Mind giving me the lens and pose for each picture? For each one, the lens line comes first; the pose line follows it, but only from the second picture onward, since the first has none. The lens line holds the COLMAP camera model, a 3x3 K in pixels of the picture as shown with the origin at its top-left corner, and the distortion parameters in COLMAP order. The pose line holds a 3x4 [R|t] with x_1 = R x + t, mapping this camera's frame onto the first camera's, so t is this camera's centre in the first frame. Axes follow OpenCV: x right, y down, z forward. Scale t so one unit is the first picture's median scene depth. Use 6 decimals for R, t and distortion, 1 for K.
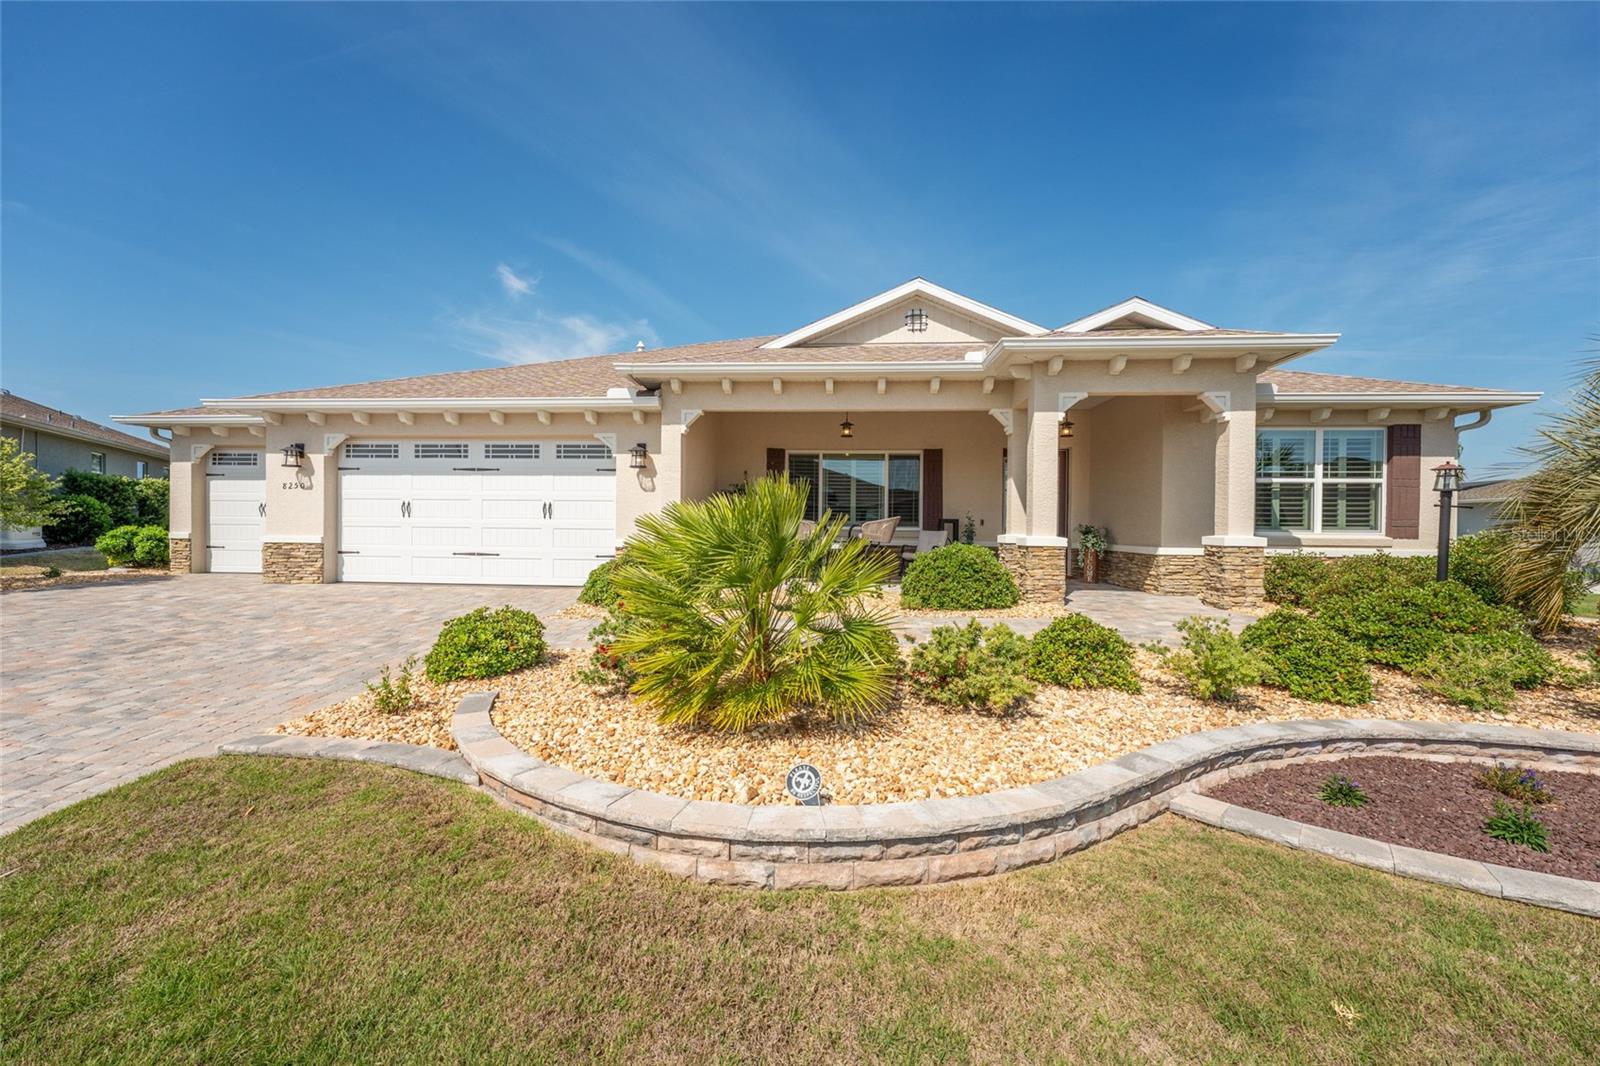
lens RADIAL K [[644.5, 0, 803.5], [0, 644.5, 535.5], [0, 0, 1]] dist [-0.002788, 0.001485]
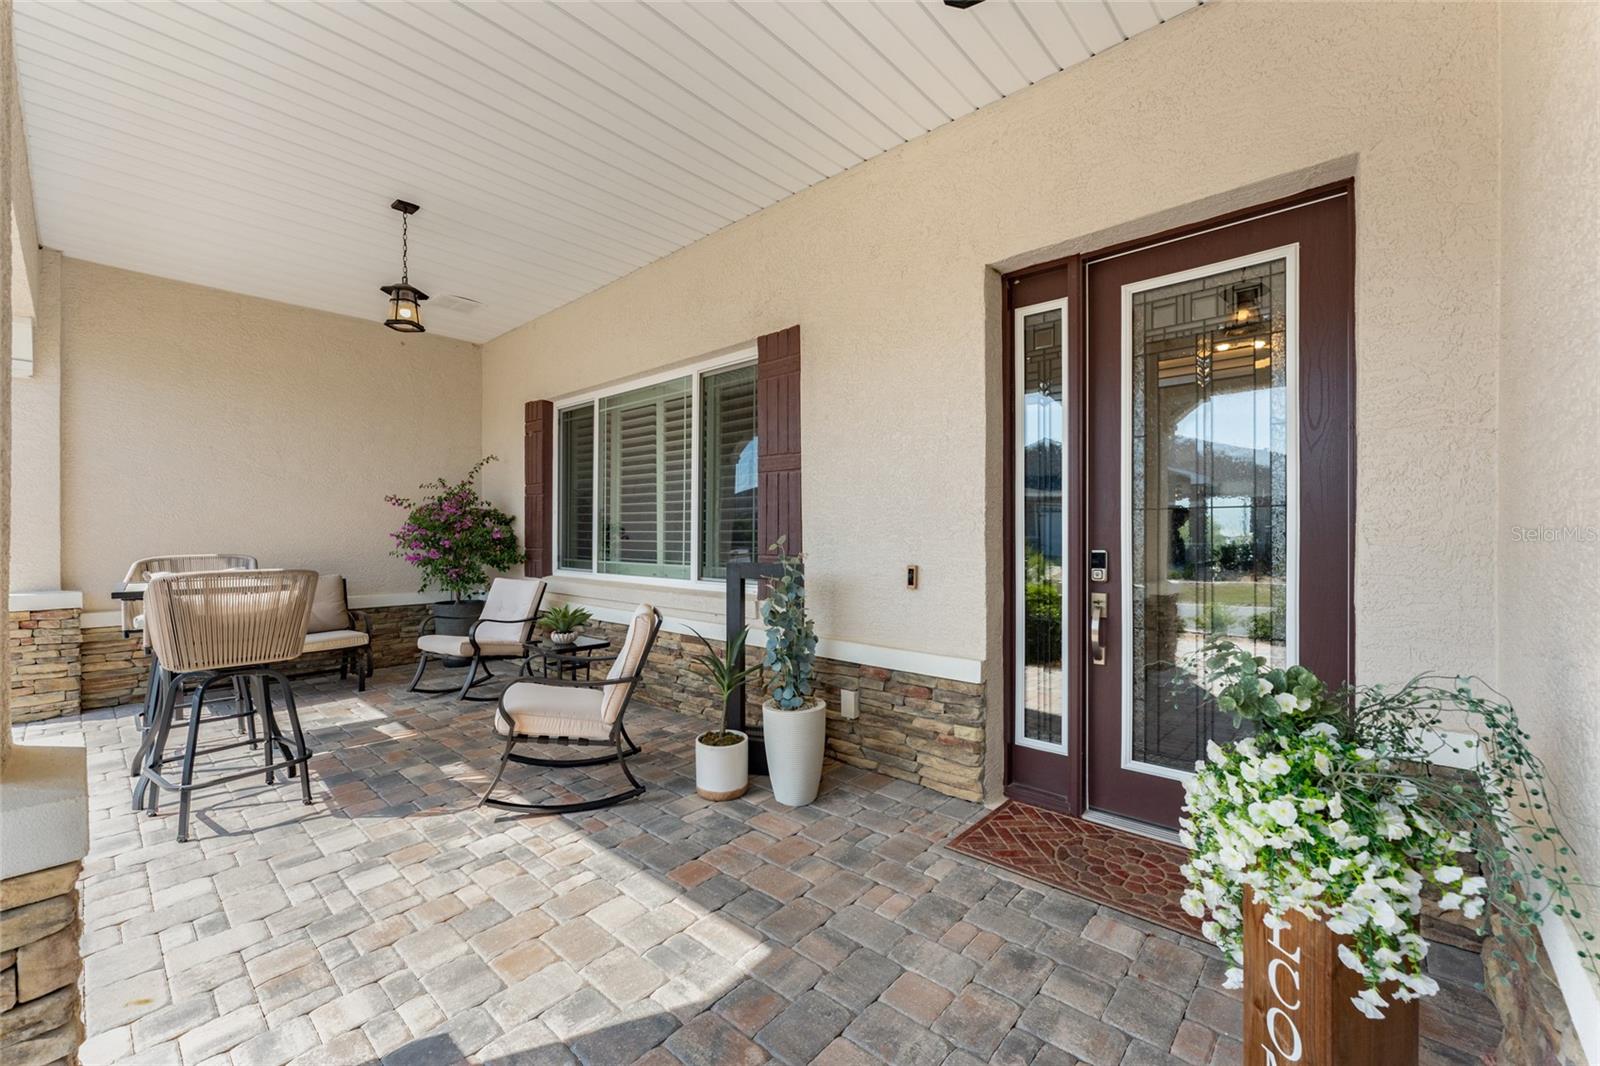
lens RADIAL K [[644.5, 0, 788.9], [0, 644.5, 538.0], [0, 0, 1]] dist [-0.002788, 0.001485]
pose [[0.783779, -0.004116, -0.621027, 0.526598], [-0.007189, 0.999851, -0.015699, -0.042154], [0.620999, 0.016769, 0.783632, 1.019624]]
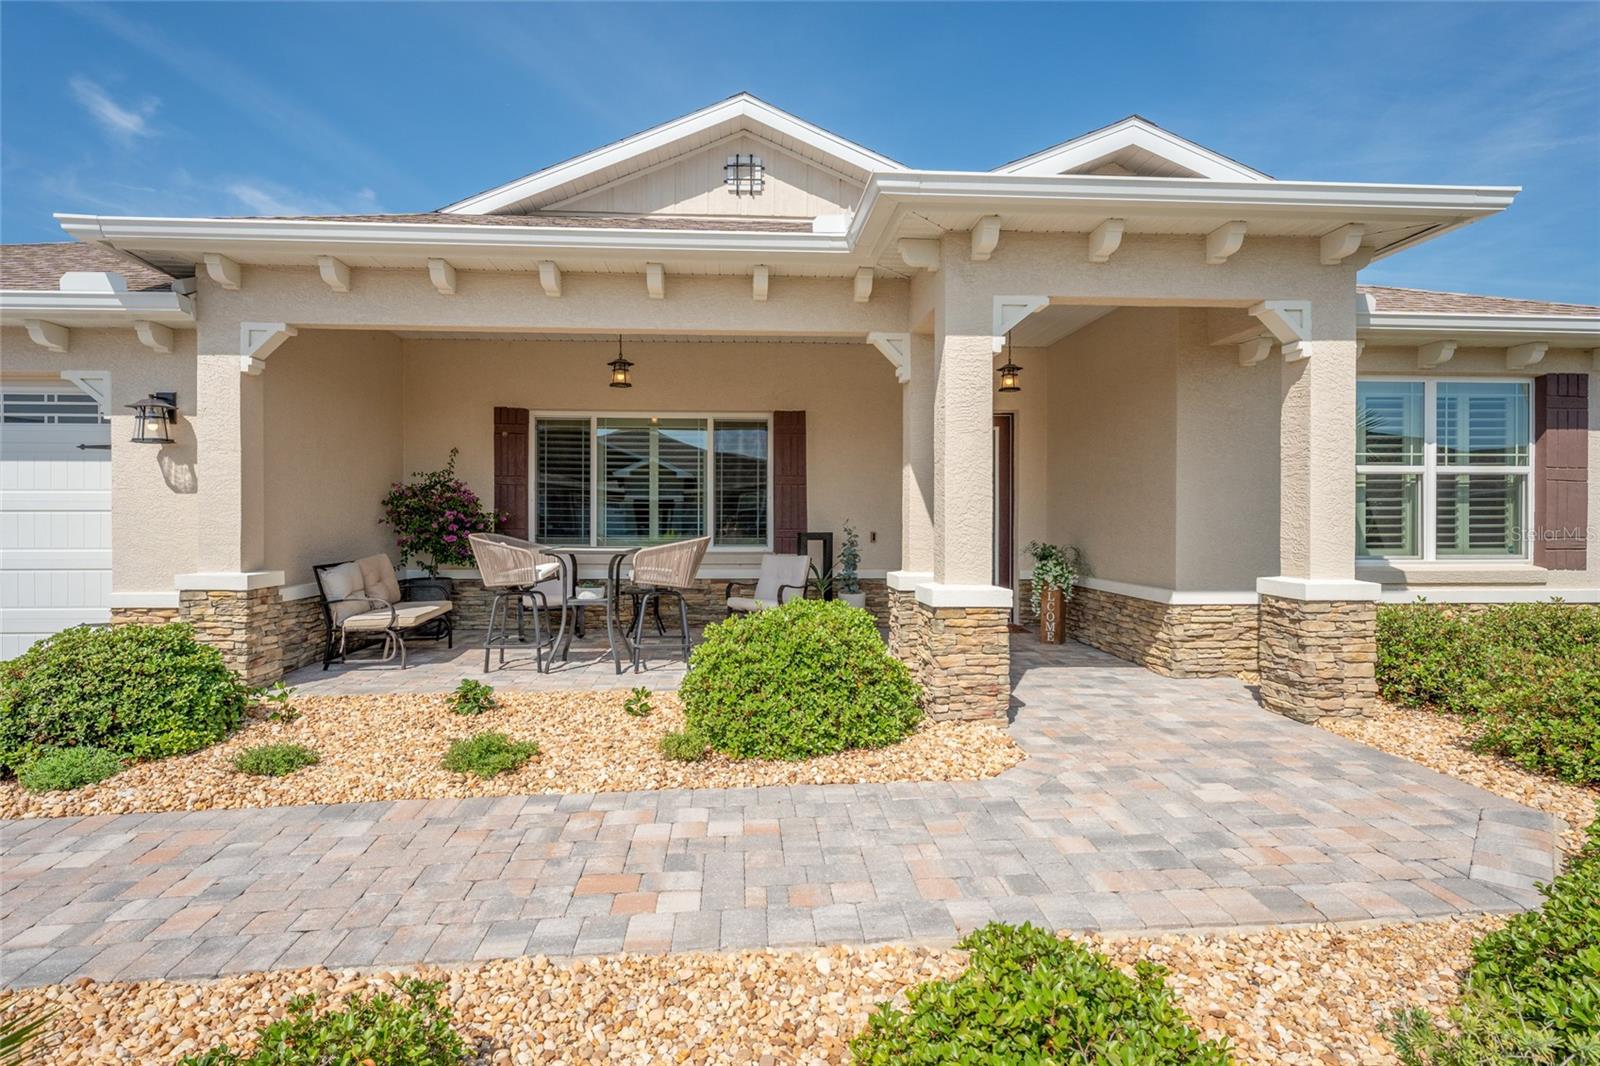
lens RADIAL K [[846.4, 0, 790.0], [0, 846.4, 523.5], [0, 0, 1]] dist [-0.000739, -0.000702]
pose [[0.991471, -0.008858, 0.130026, 0.135621], [0.009622, 0.999940, -0.005252, -0.038953], [-0.129972, 0.006458, 0.991497, 0.327811]]
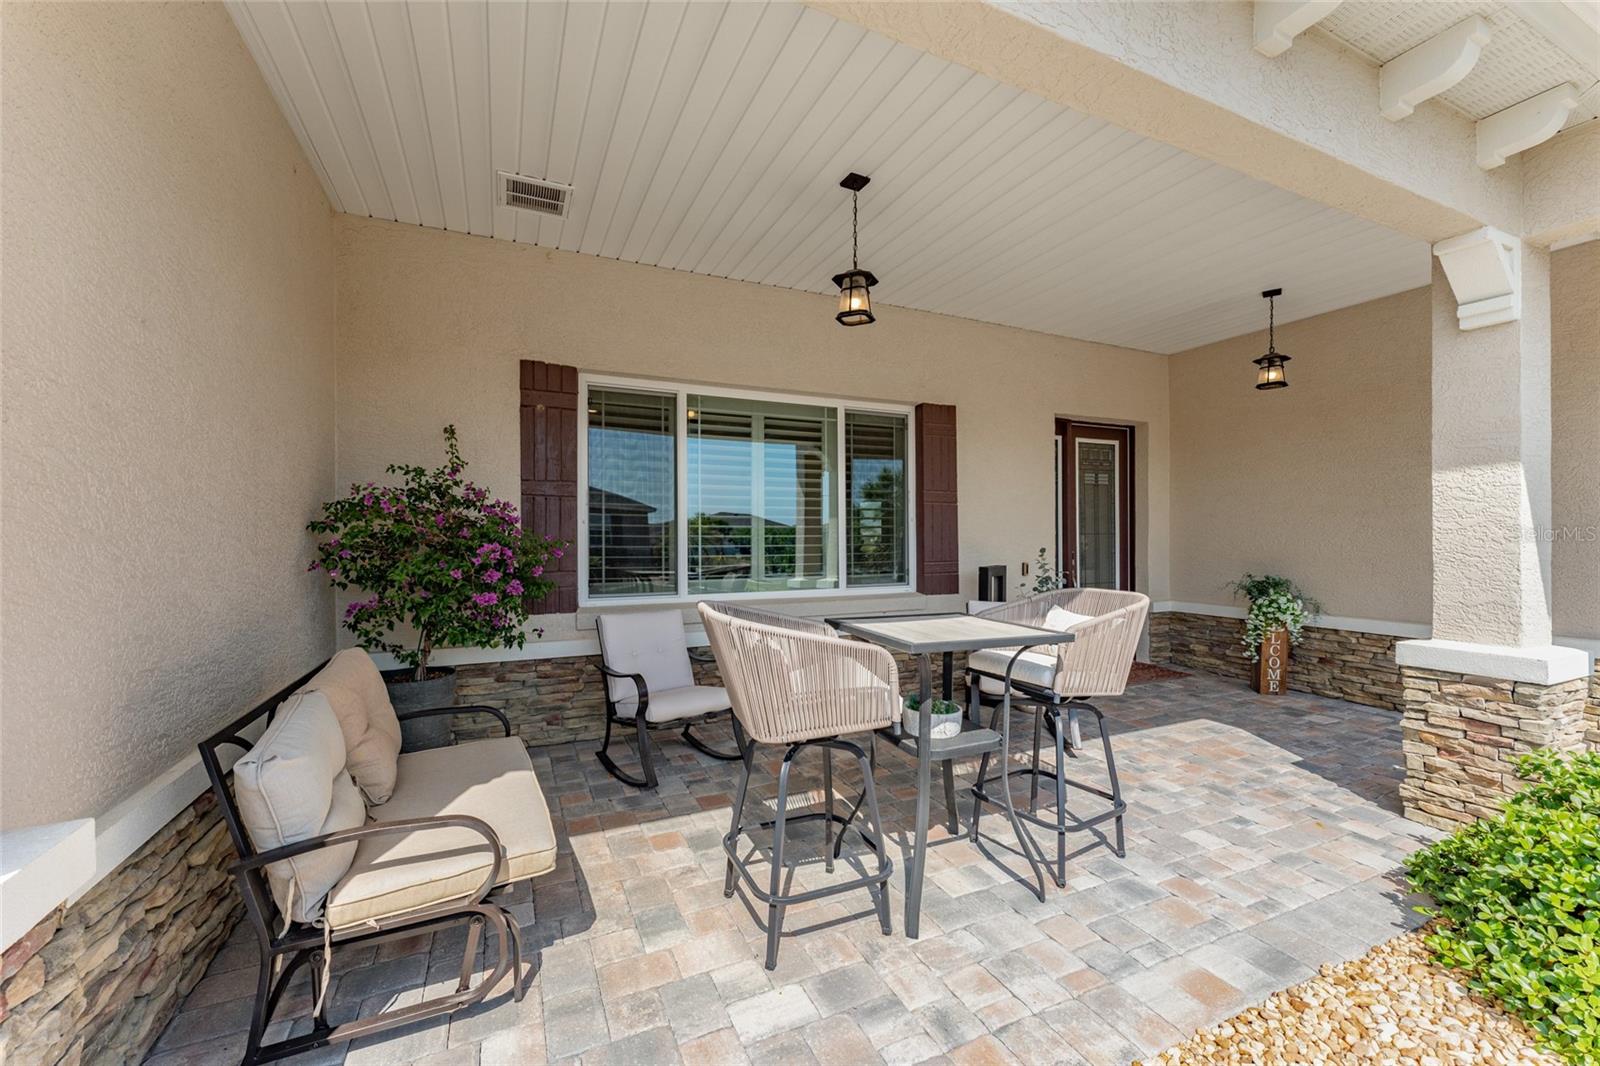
lens RADIAL K [[644.5, 0, 793.5], [0, 644.5, 526.9], [0, 0, 1]] dist [-0.002788, 0.001485]
pose [[0.877469, -0.006820, 0.479585, -0.124414], [0.018862, 0.999616, -0.020296, -0.059260], [-0.479263, 0.026855, 0.877260, 0.888889]]
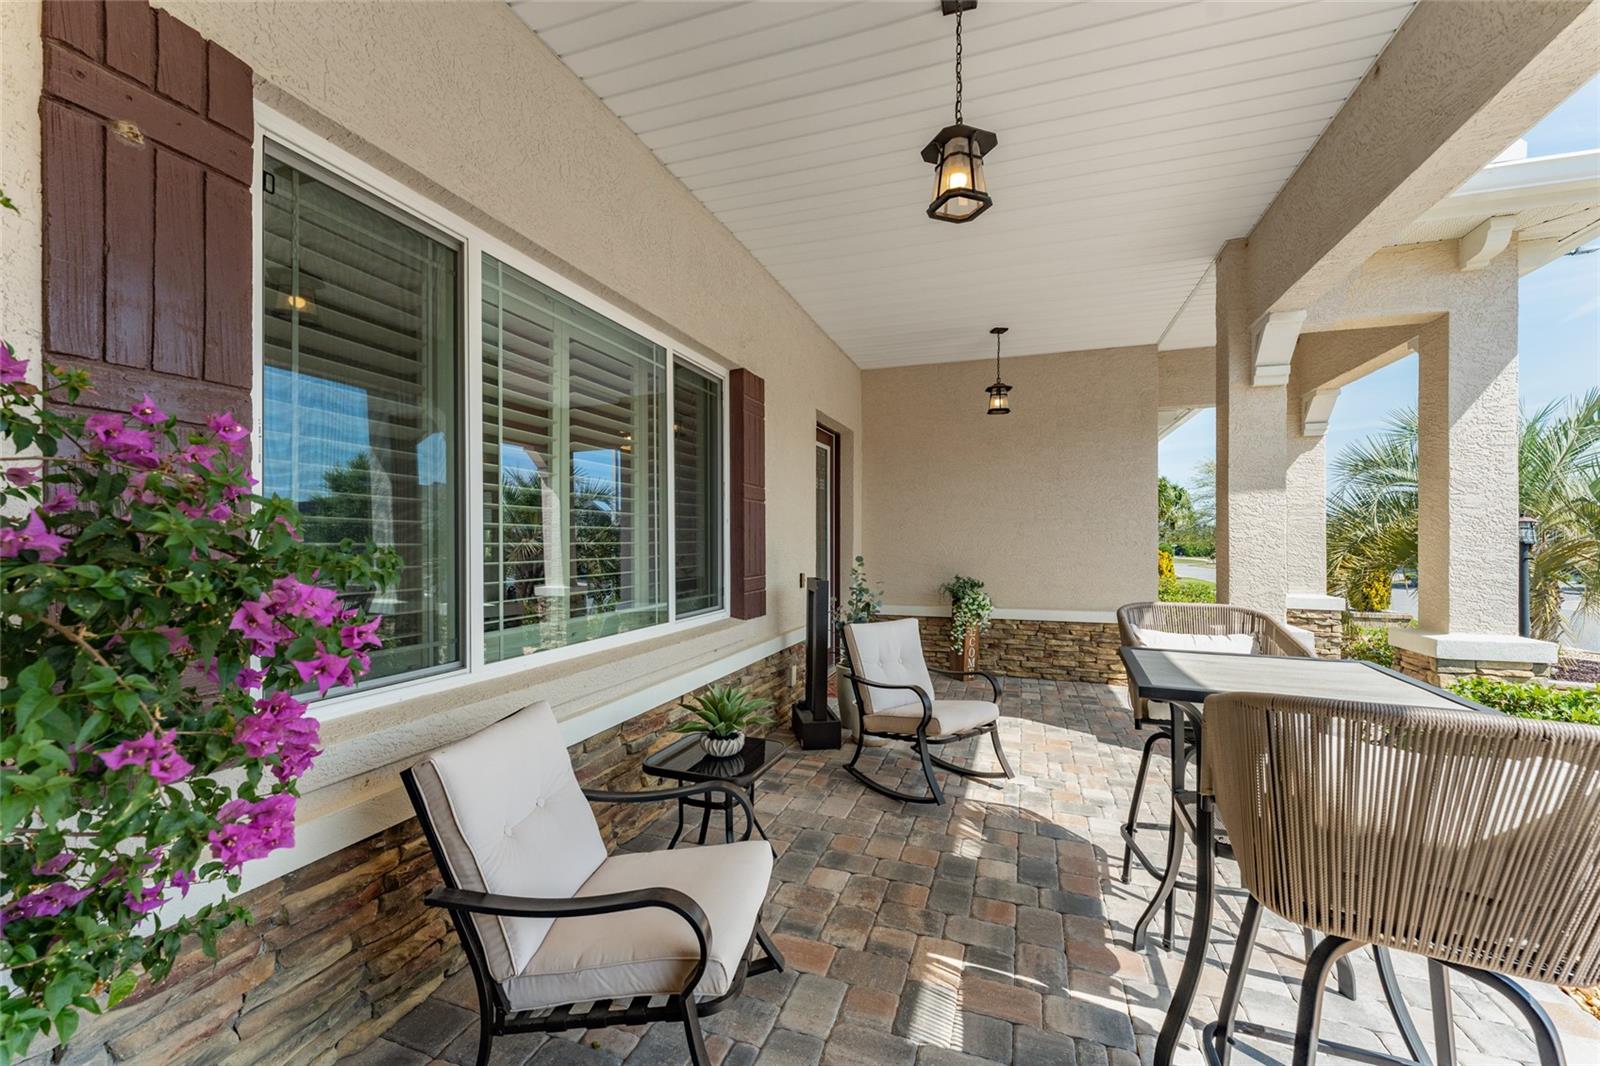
lens RADIAL K [[644.5, 0, 797.6], [0, 644.5, 536.2], [0, 0, 1]] dist [-0.002788, 0.001485]
pose [[0.263598, -0.005234, 0.964618, -0.159699], [0.016011, 0.999871, 0.001050, -0.064942], [-0.964500, 0.015168, 0.263648, 1.184209]]
